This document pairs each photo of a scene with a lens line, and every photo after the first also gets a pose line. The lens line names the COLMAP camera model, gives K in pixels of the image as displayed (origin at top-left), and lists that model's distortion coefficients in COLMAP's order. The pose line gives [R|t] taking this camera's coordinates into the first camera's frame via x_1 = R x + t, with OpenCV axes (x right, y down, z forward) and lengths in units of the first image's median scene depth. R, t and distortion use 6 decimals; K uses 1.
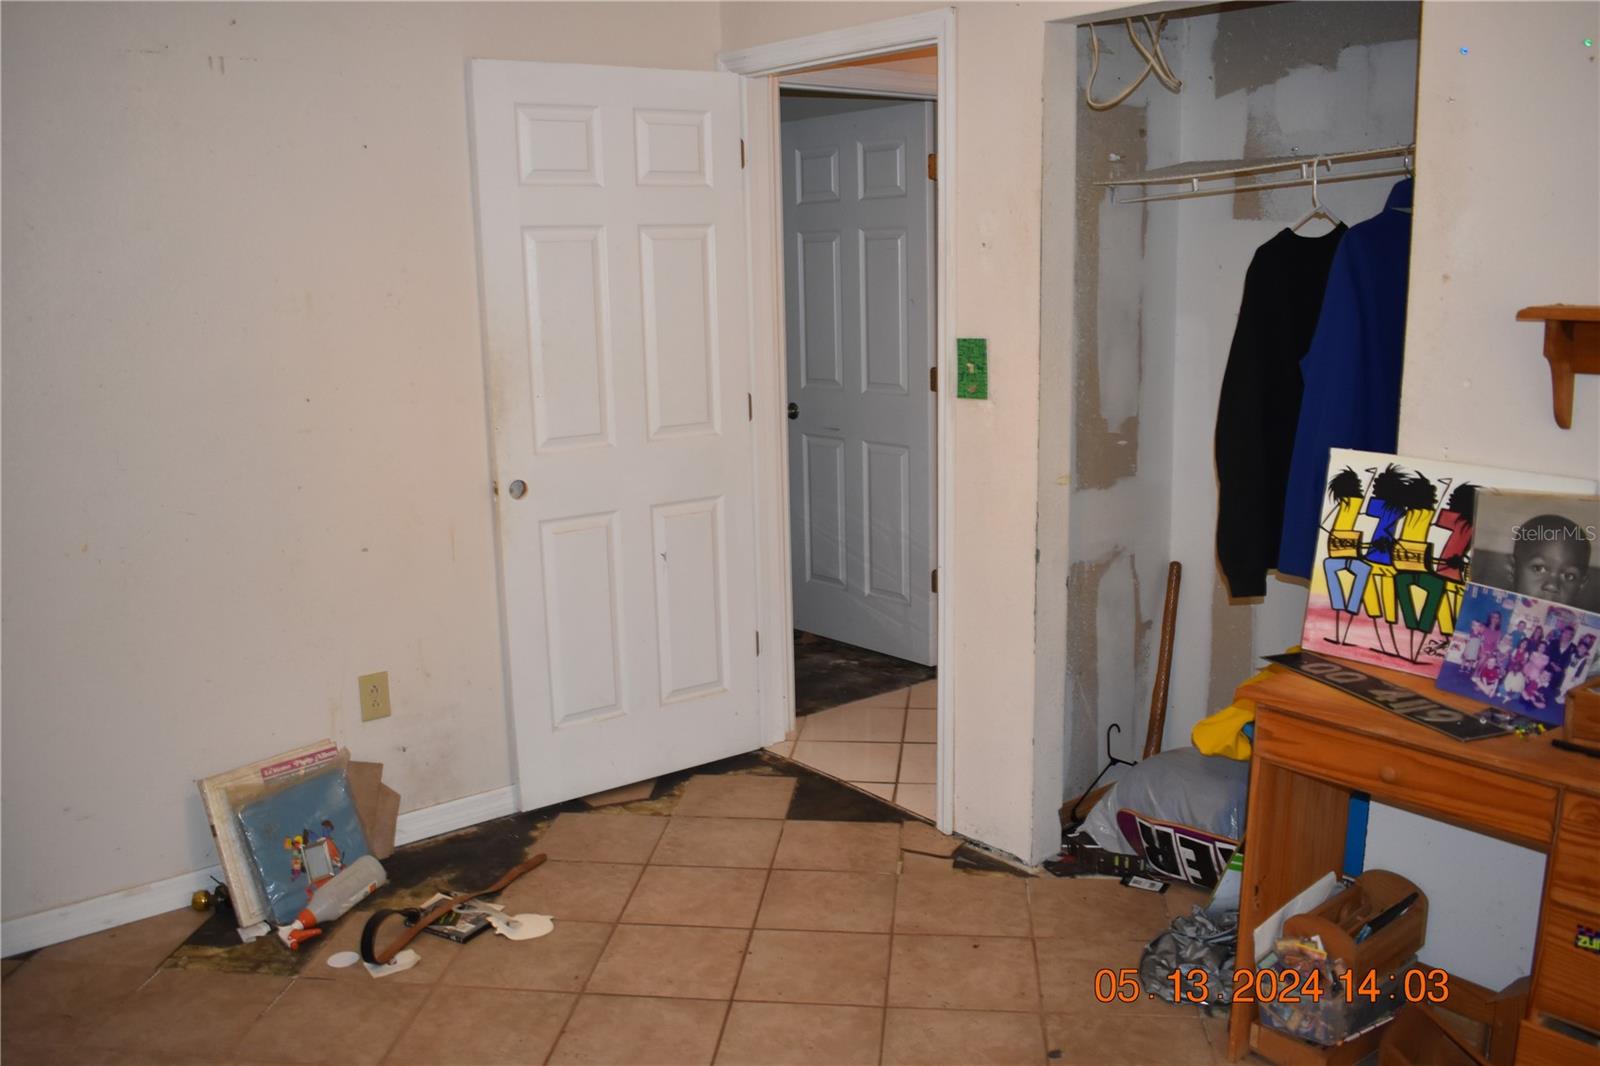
lens RADIAL K [[1417.9, 0, 801.9], [0, 1417.9, 534.3], [0, 0, 1]] dist [-0.093110, 0.021981]
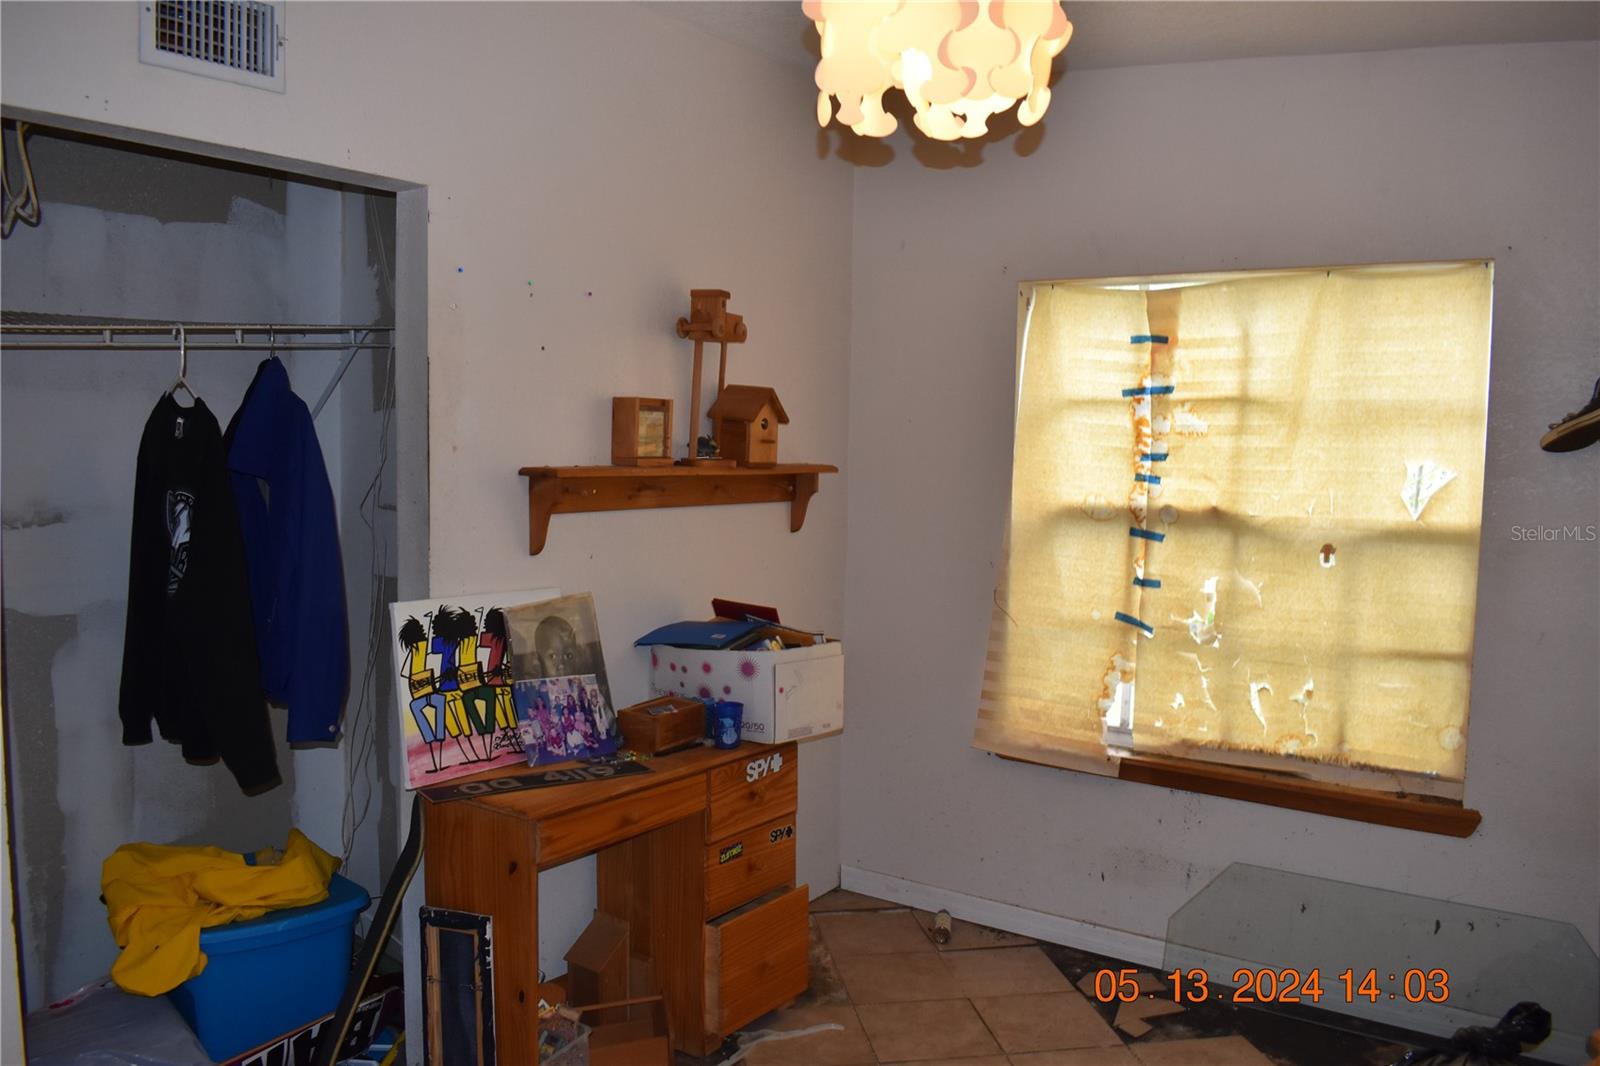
lens RADIAL K [[1249.3, 0, 801.6], [0, 1249.3, 533.0], [0, 0, 1]] dist [-0.090068, 0.014280]
pose [[-0.296025, -0.057371, 0.953456, -0.662620], [0.162400, 0.980638, 0.109428, -0.176898], [-0.941273, 0.187235, -0.280977, 1.007418]]
